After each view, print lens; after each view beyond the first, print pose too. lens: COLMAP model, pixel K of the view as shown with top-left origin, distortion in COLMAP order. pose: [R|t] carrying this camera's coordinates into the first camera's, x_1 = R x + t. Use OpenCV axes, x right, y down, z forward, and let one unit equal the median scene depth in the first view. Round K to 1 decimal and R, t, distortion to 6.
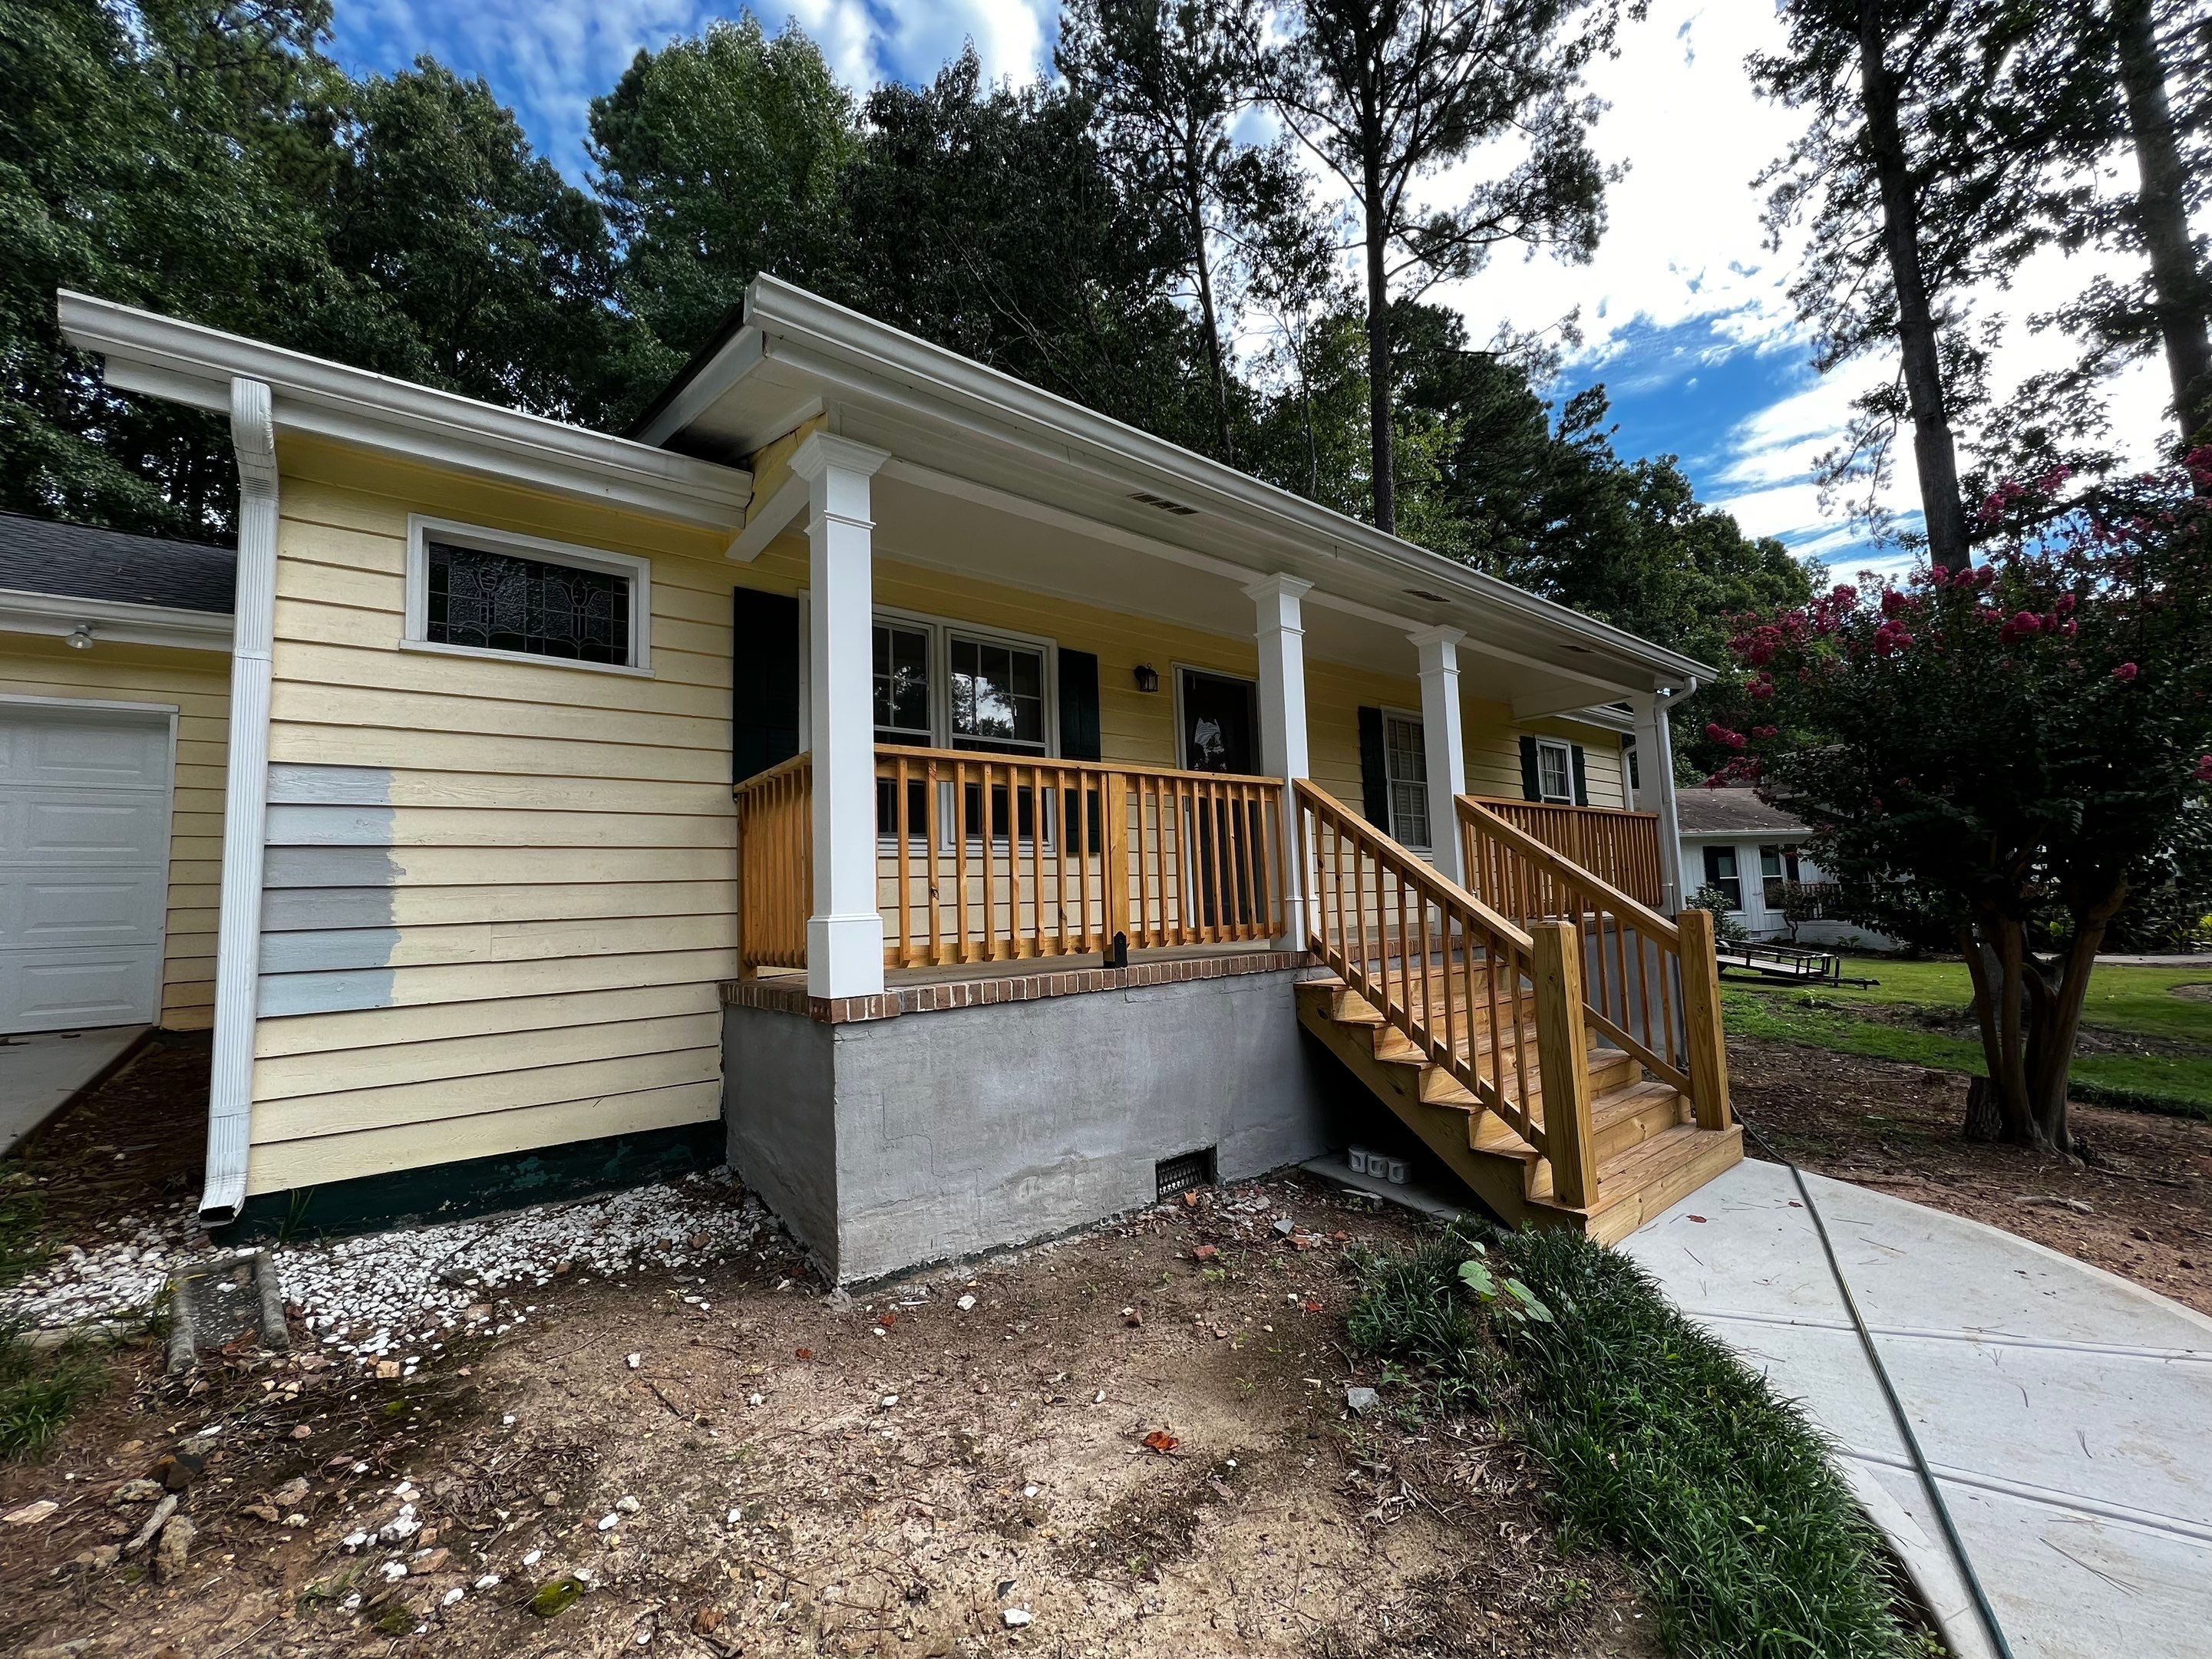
lens RADIAL K [[877.3, 0, 1102.8], [0, 877.3, 835.0], [0, 0, 1]] dist [0.001444, -0.000227]
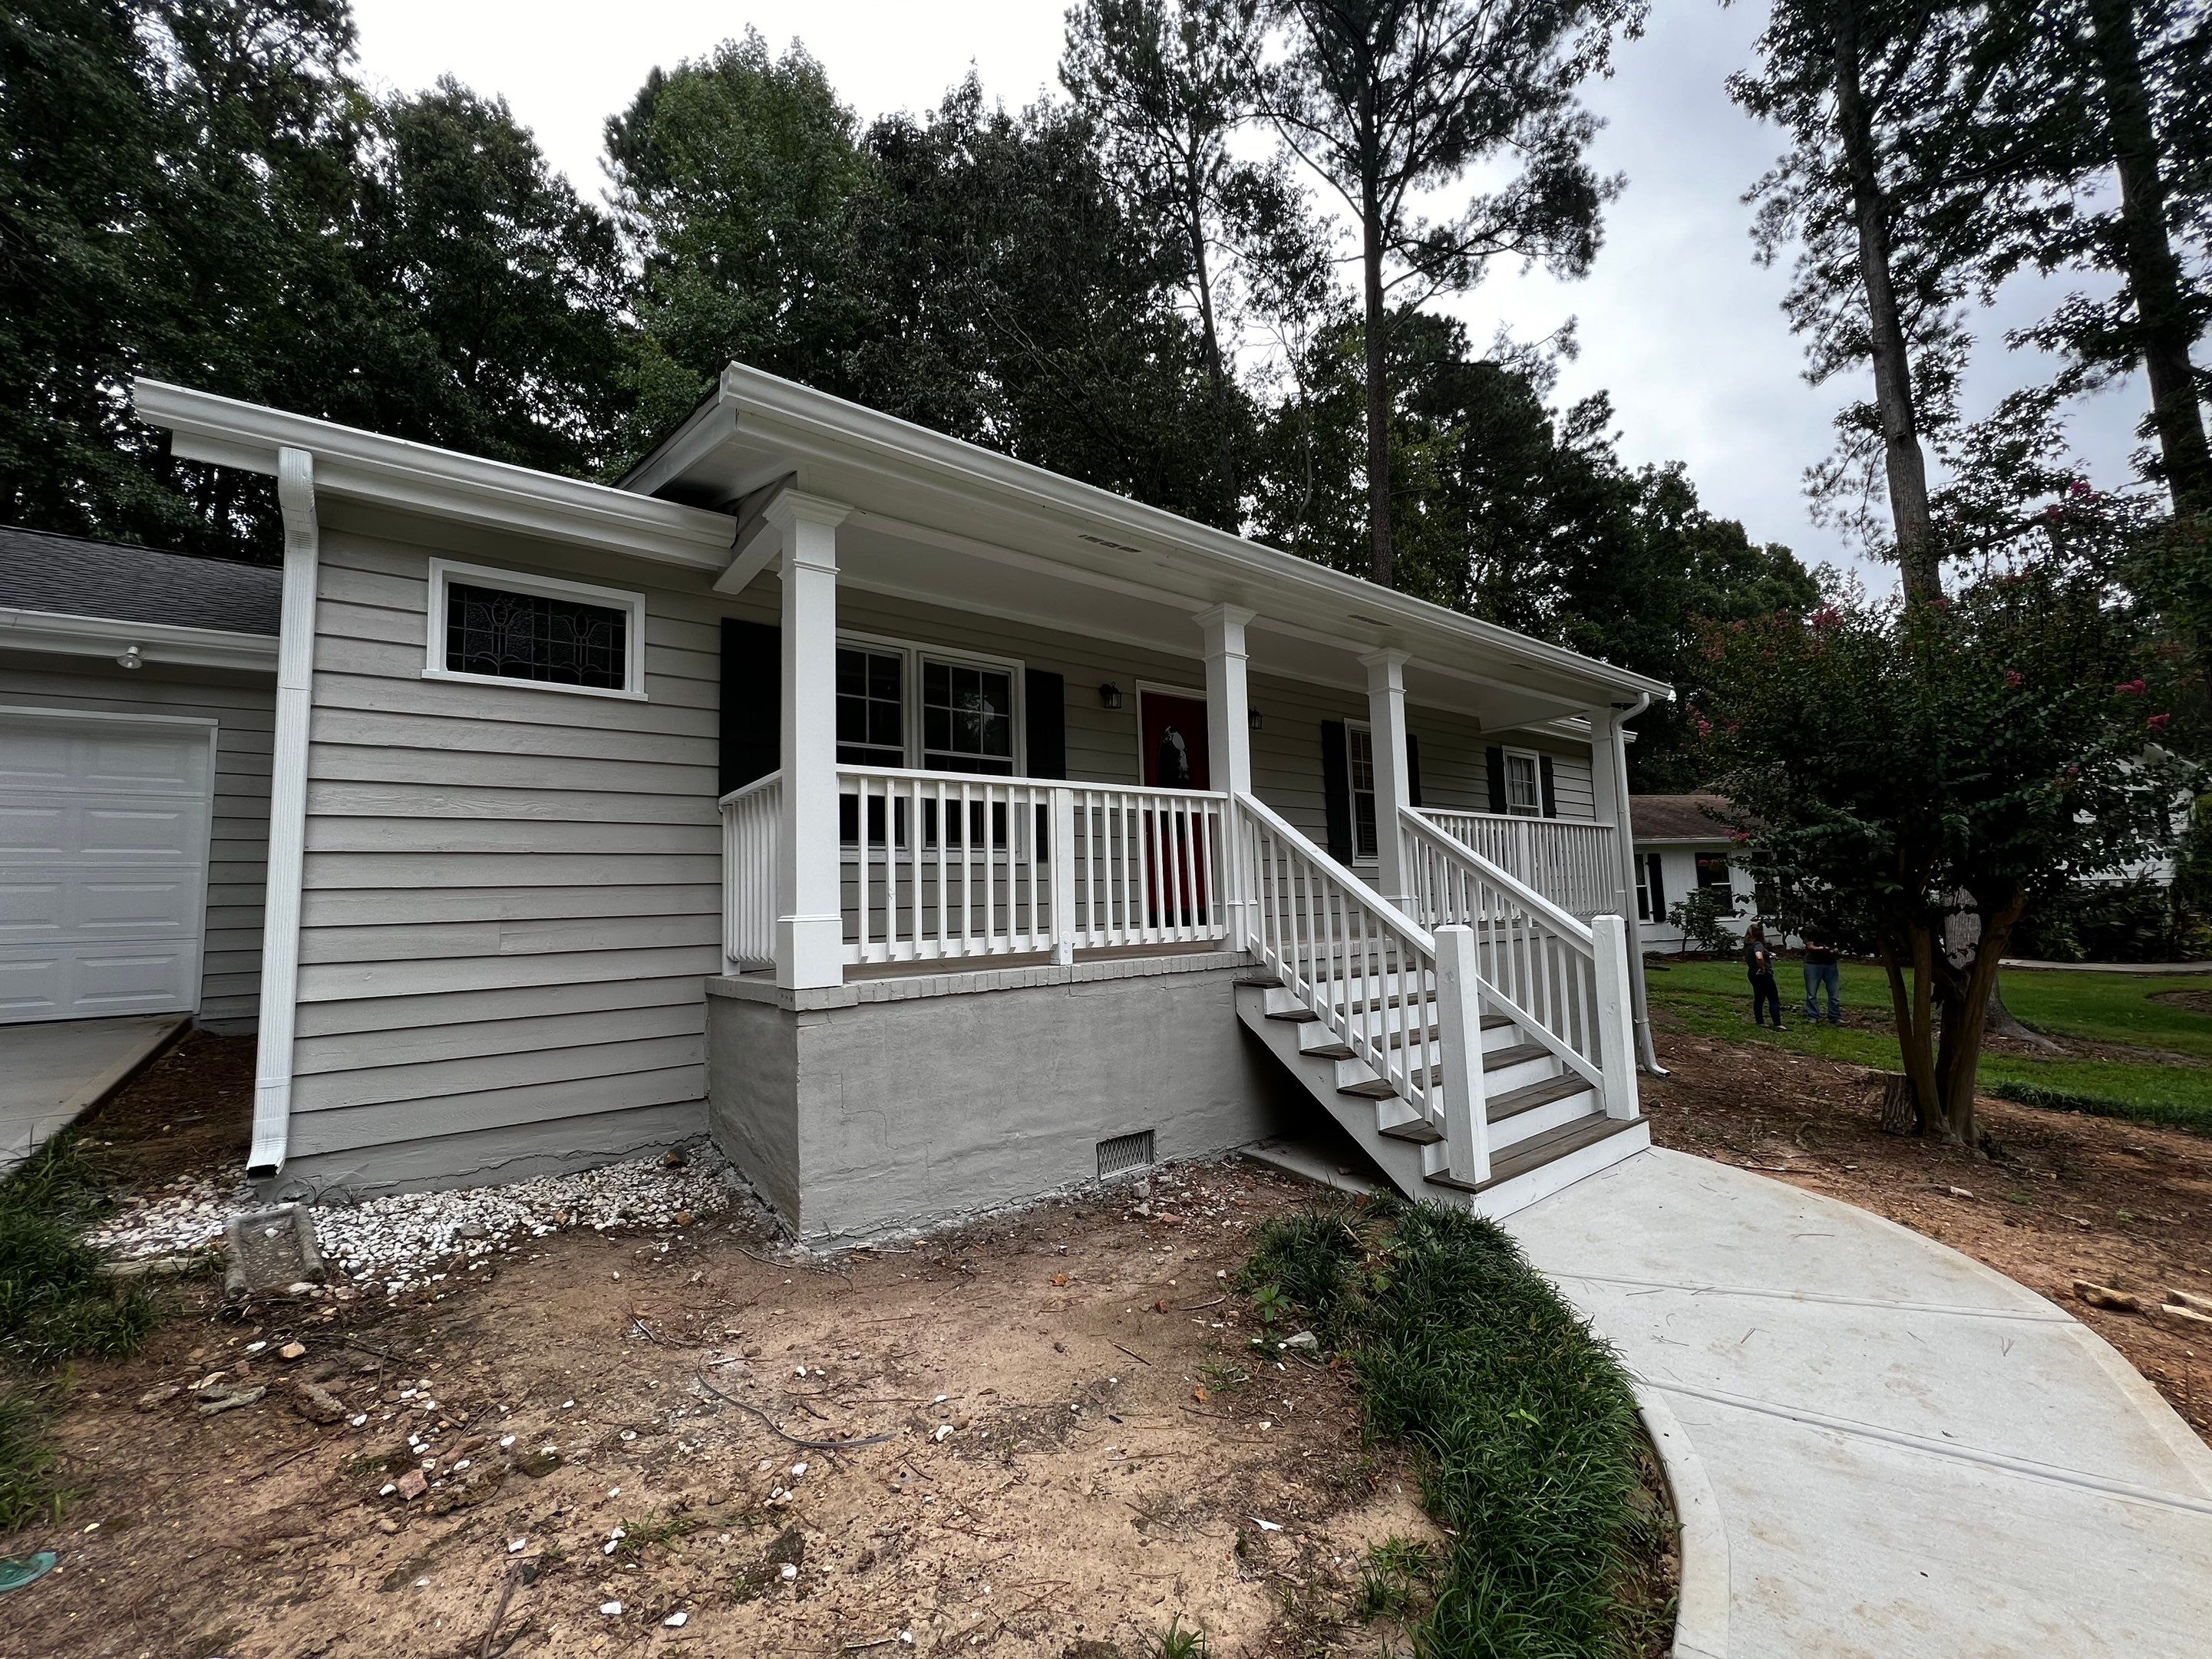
lens RADIAL K [[878.6, 0, 1103.5], [0, 878.6, 835.5], [0, 0, 1]] dist [0.000404, 0.000337]
pose [[0.999915, 0.004883, -0.012057, 0.015690], [-0.004901, 0.999987, -0.001392, -0.002005], [0.012050, 0.001451, 0.999926, -0.020526]]
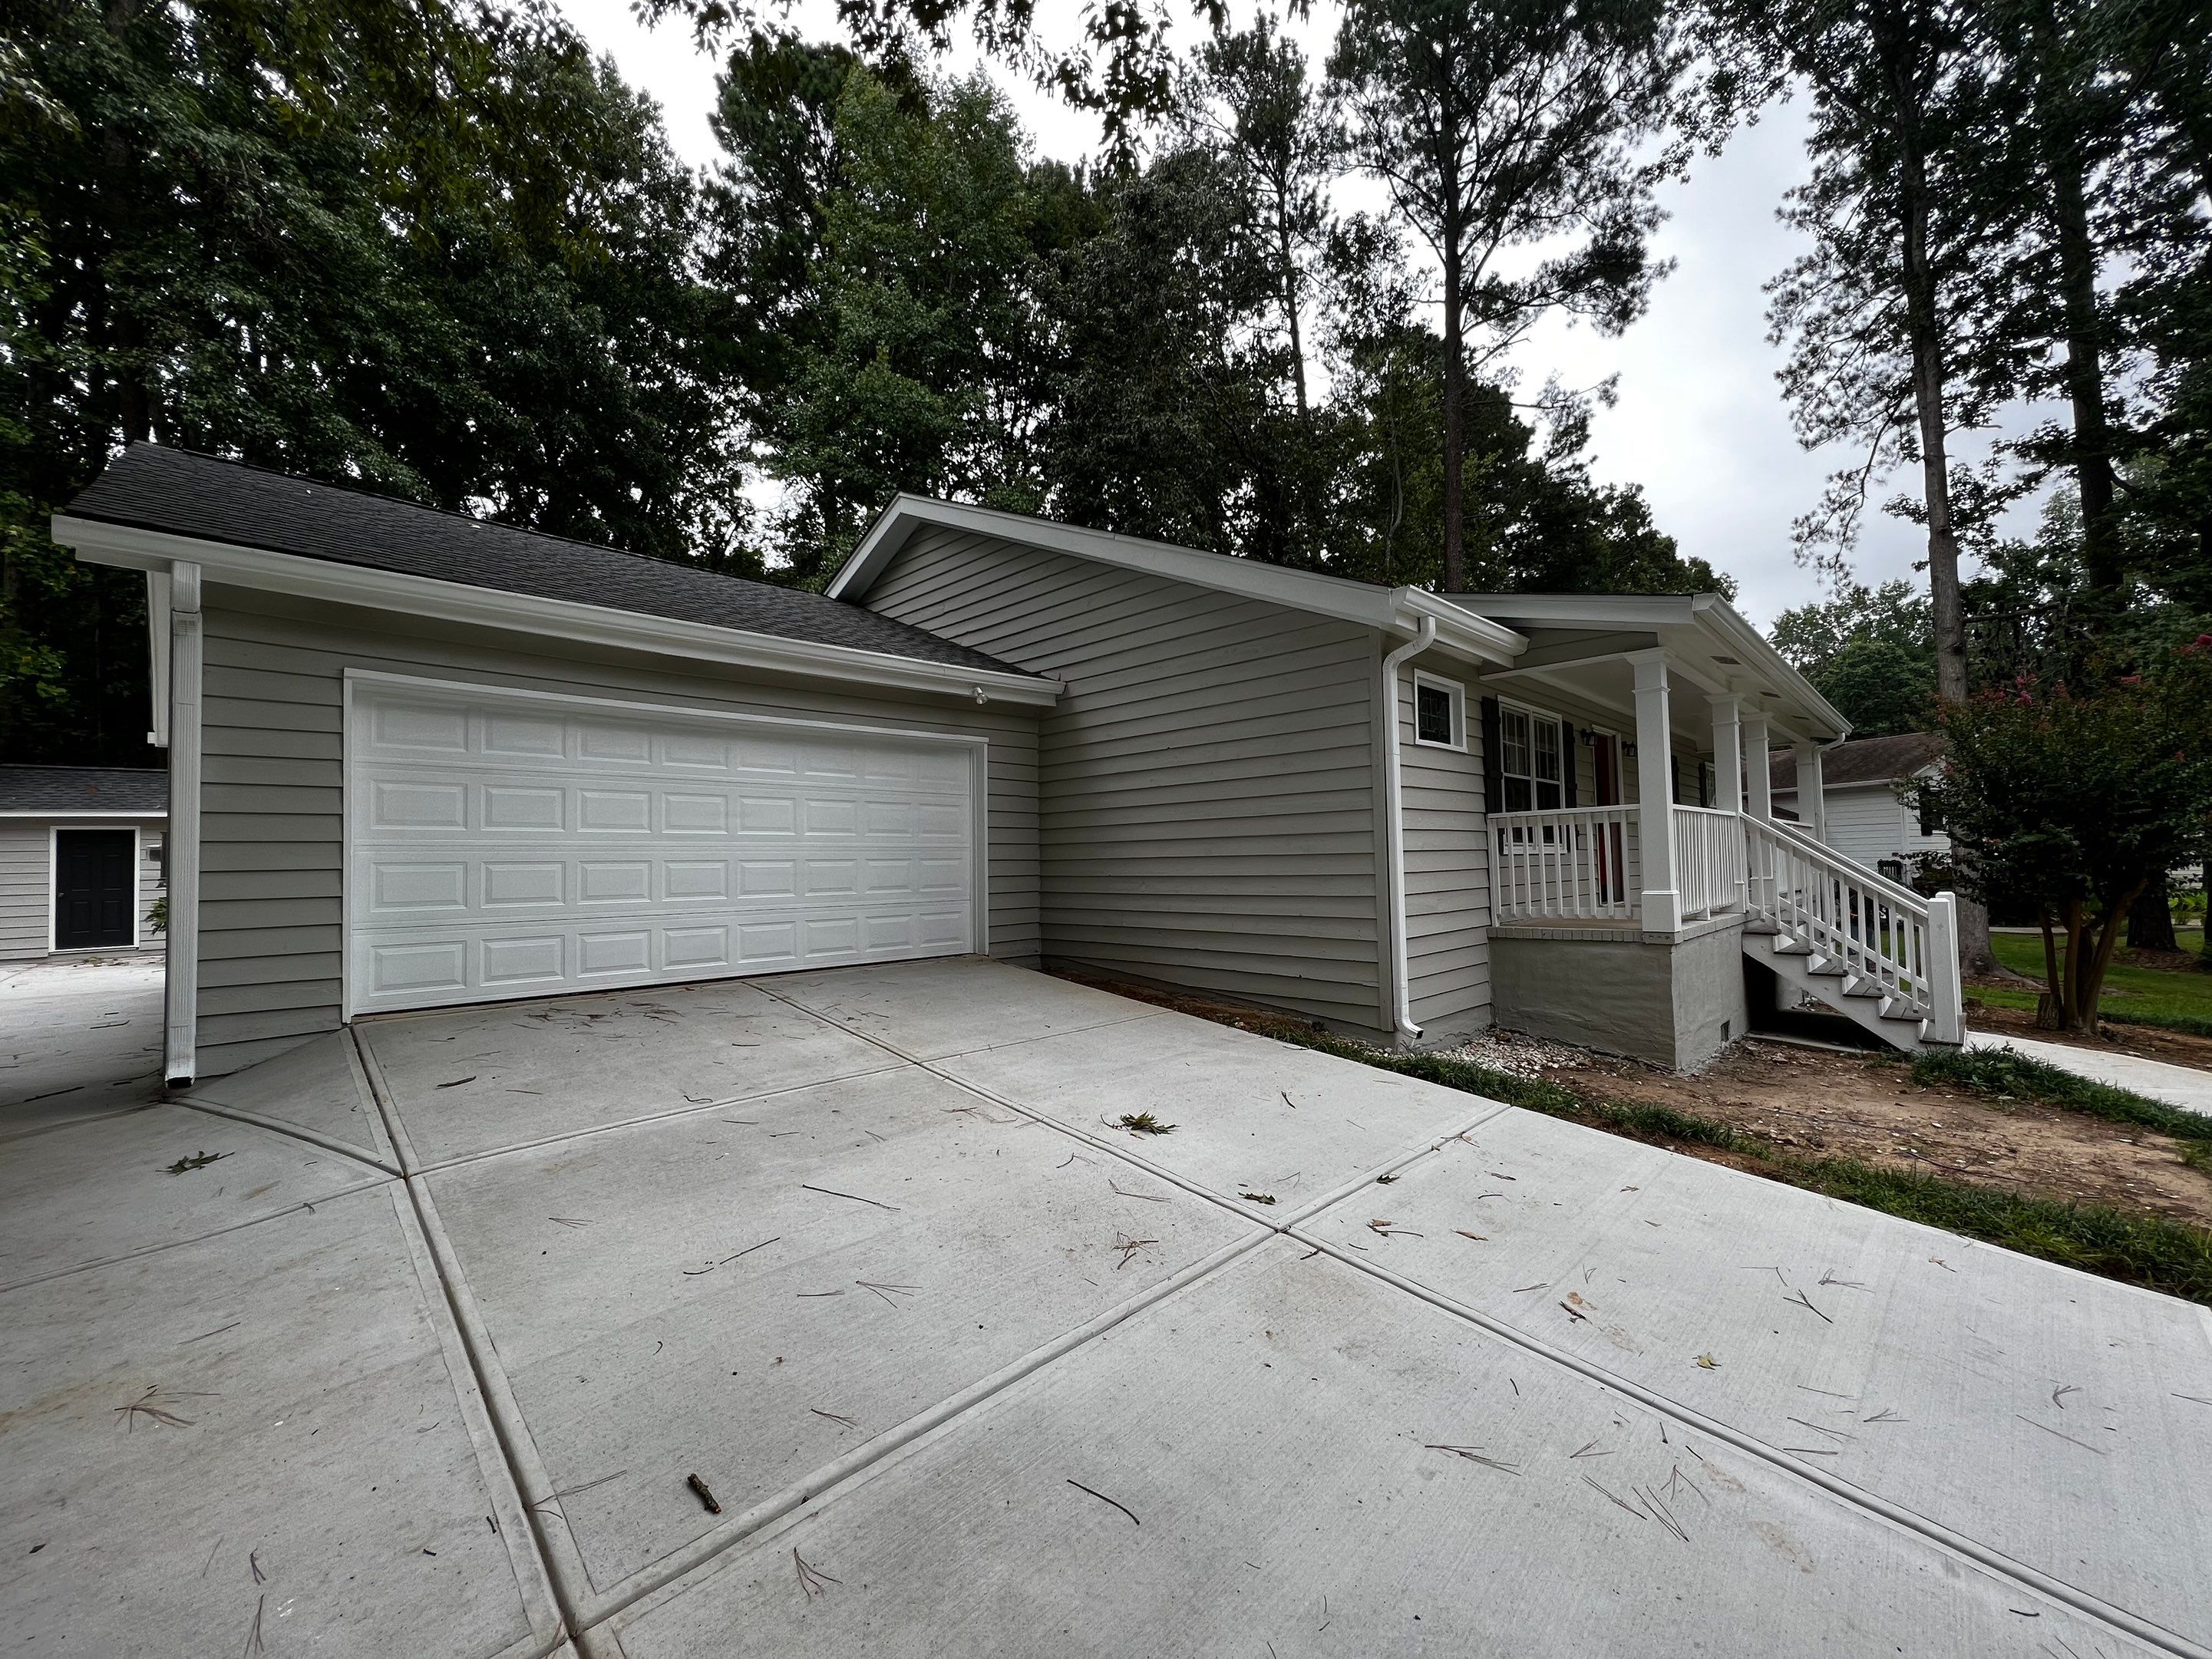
lens RADIAL K [[881.8, 0, 1106.0], [0, 881.8, 835.3], [0, 0, 1]] dist [-0.001805, 0.003060]
pose [[0.993657, 0.019541, 0.110741, -0.271445], [-0.023670, 0.999068, 0.036094, -0.011791], [-0.109933, -0.038486, 0.993194, -0.129319]]
